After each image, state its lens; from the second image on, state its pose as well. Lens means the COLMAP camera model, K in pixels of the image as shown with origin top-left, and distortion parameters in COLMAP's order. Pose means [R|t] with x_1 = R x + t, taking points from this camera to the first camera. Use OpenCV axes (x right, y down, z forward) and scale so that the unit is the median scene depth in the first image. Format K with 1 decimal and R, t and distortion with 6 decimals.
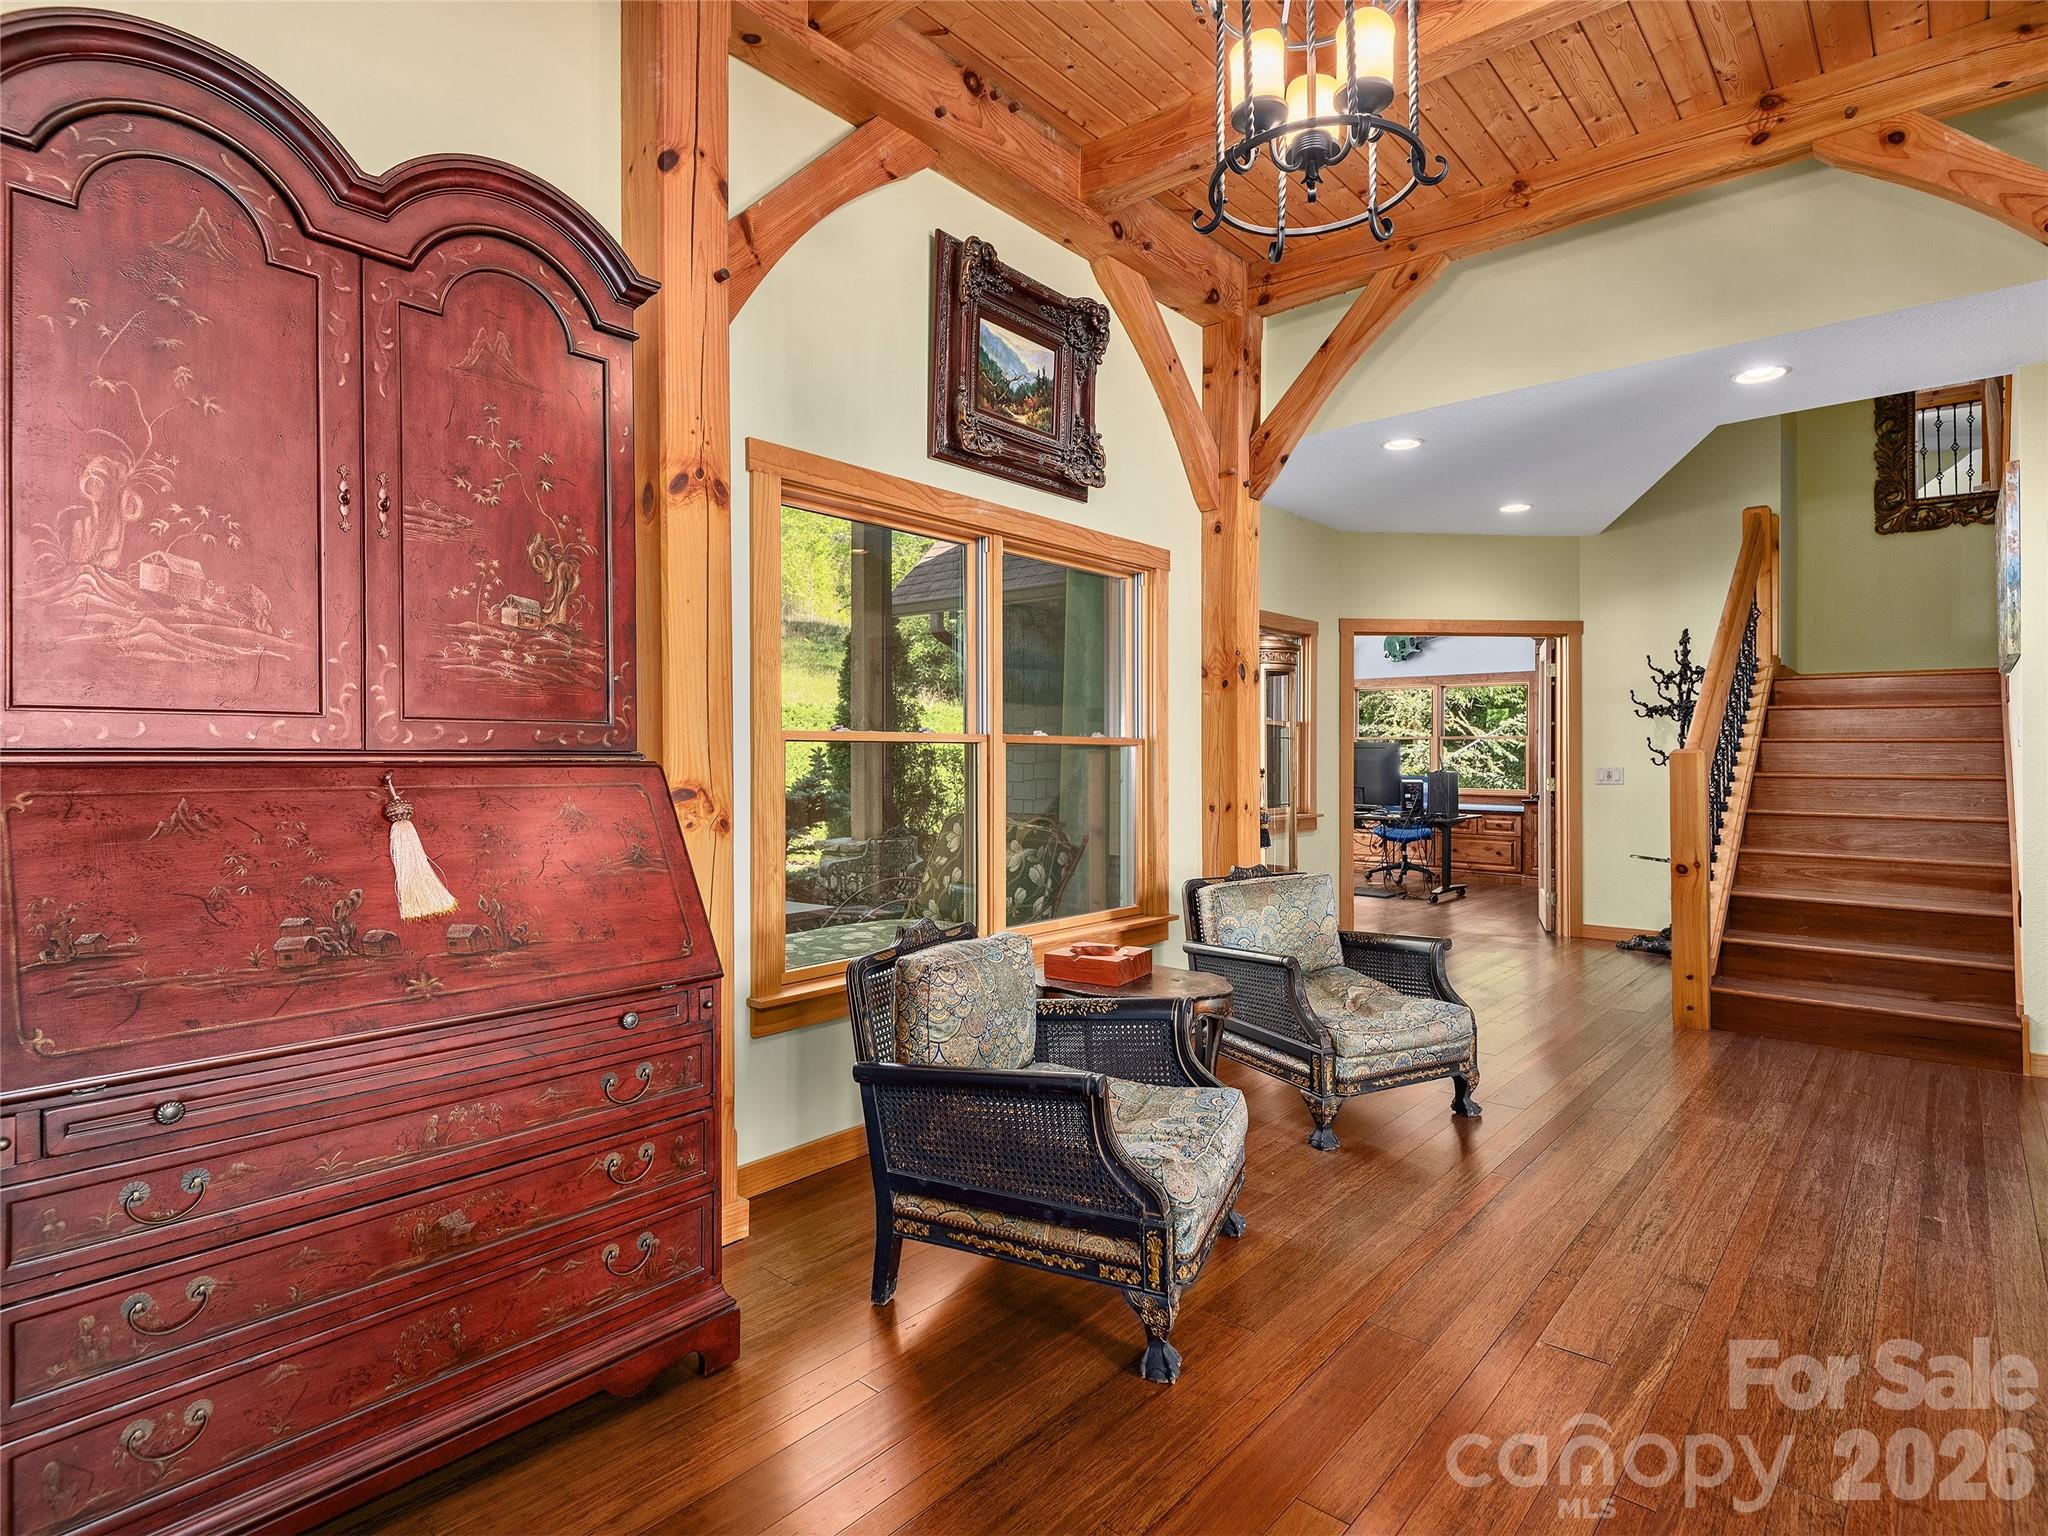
lens RADIAL K [[1061.3, 0, 1034.7], [0, 1061.3, 746.3], [0, 0, 1]] dist [0.001814, -0.001701]
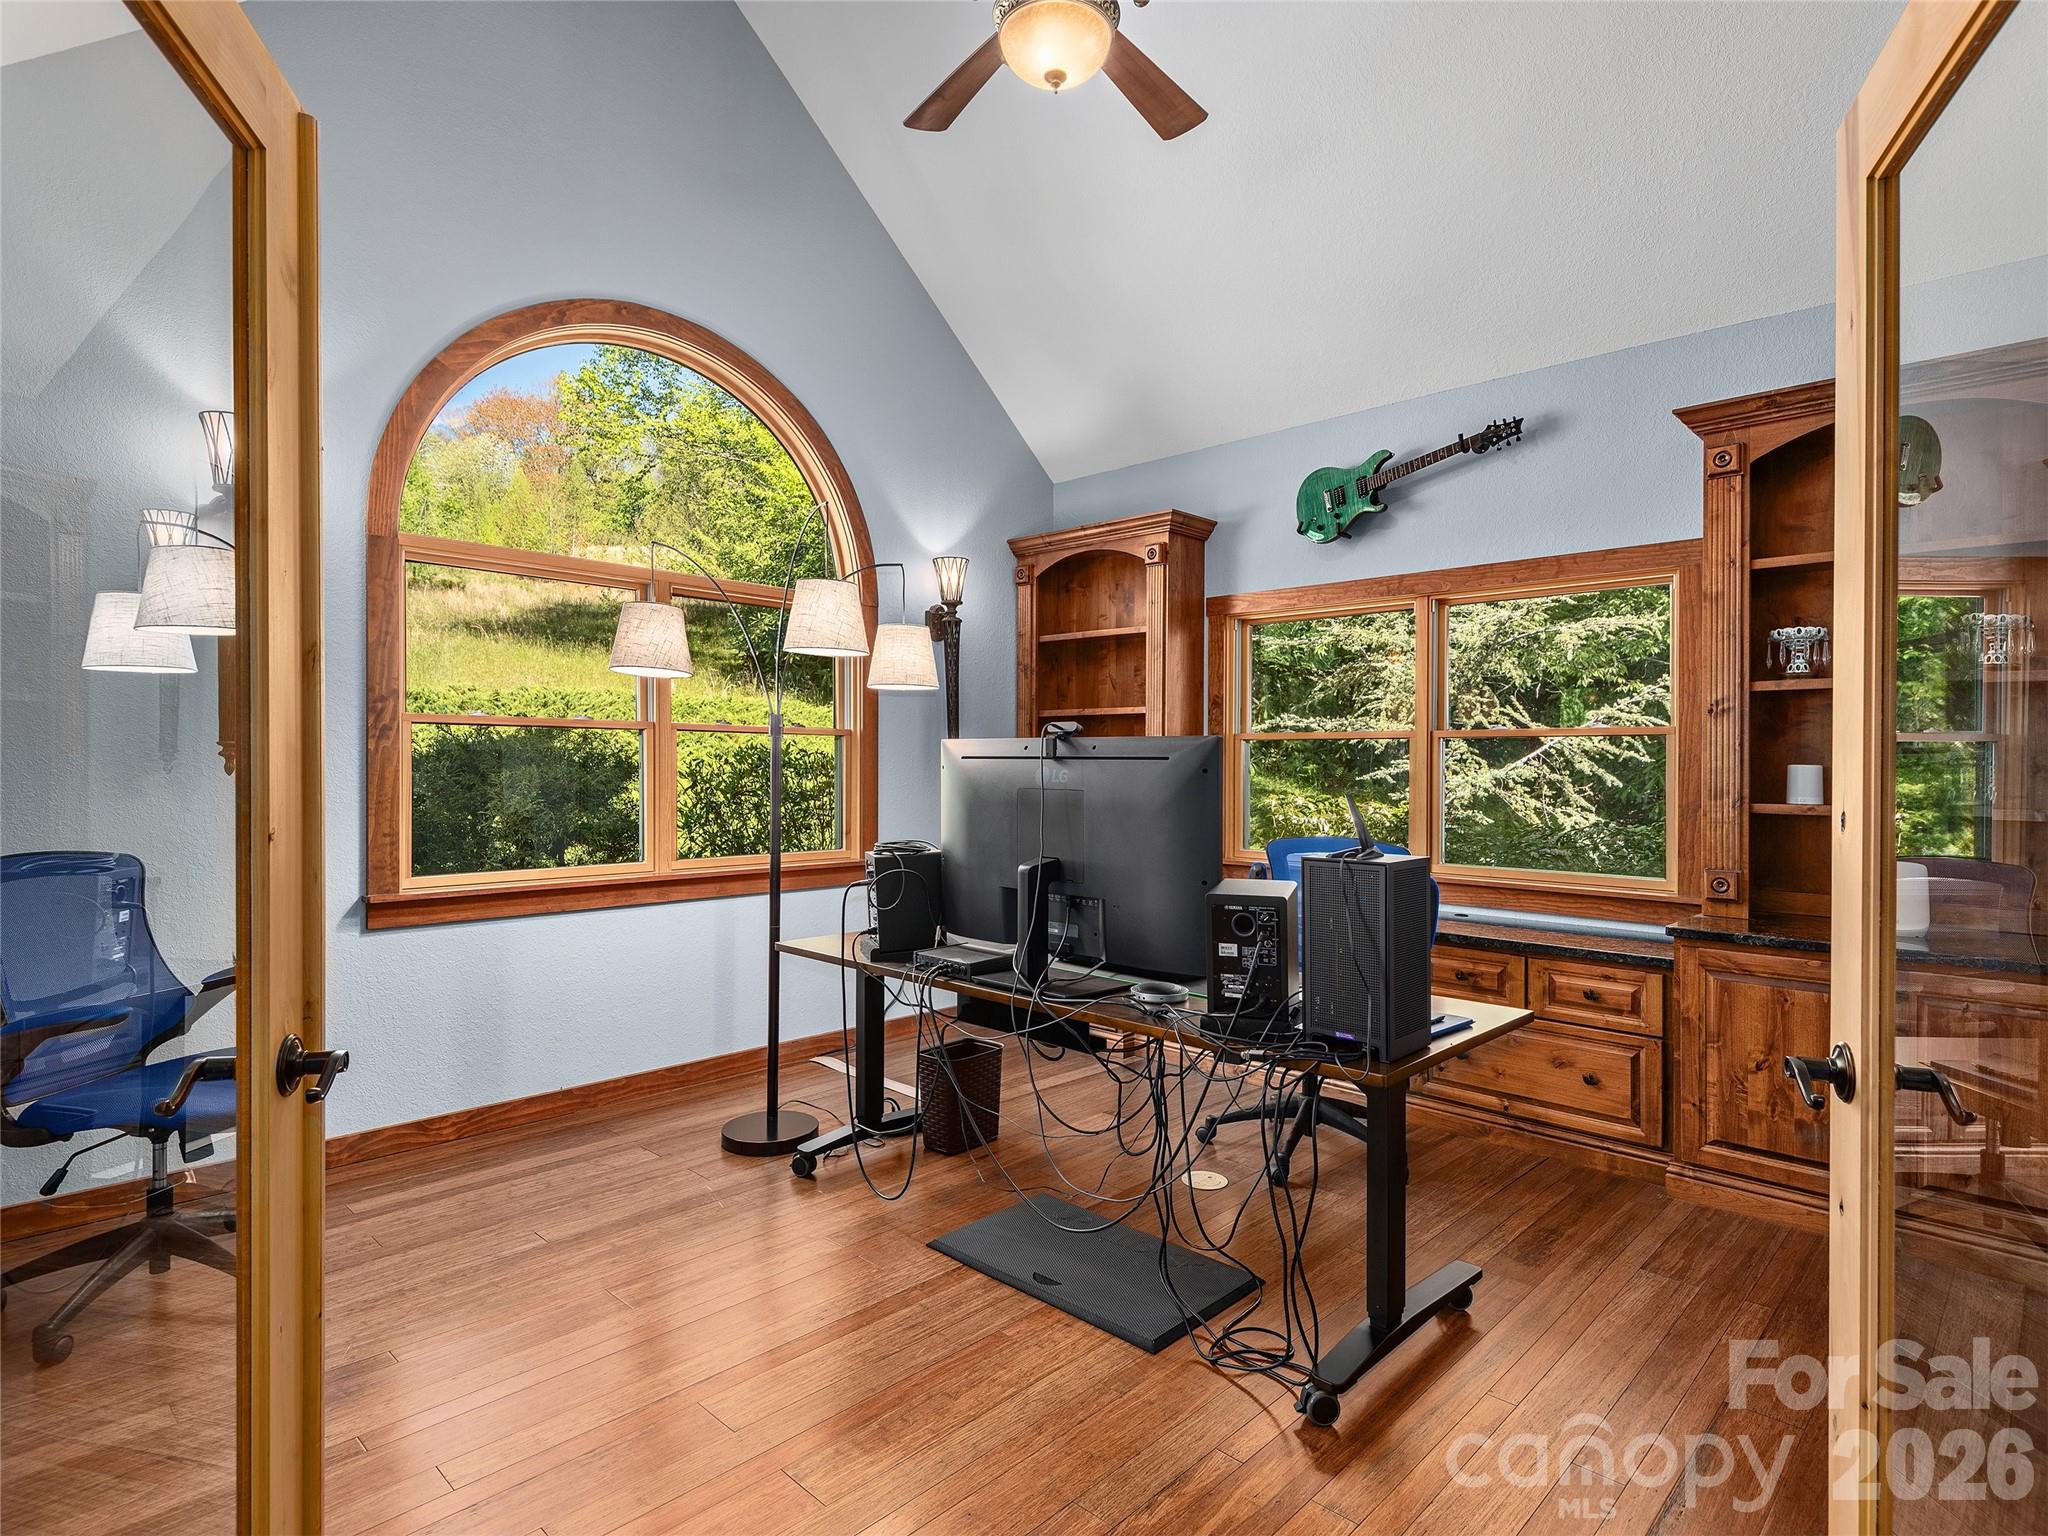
lens RADIAL K [[1061.3, 0, 1034.7], [0, 1061.3, 746.3], [0, 0, 1]] dist [0.001814, -0.001701]
pose [[0.998075, 0.008036, -0.061498, 0.257673], [-0.008555, 0.999930, -0.008186, 0.000962], [0.061428, 0.008696, 0.998074, 0.598455]]
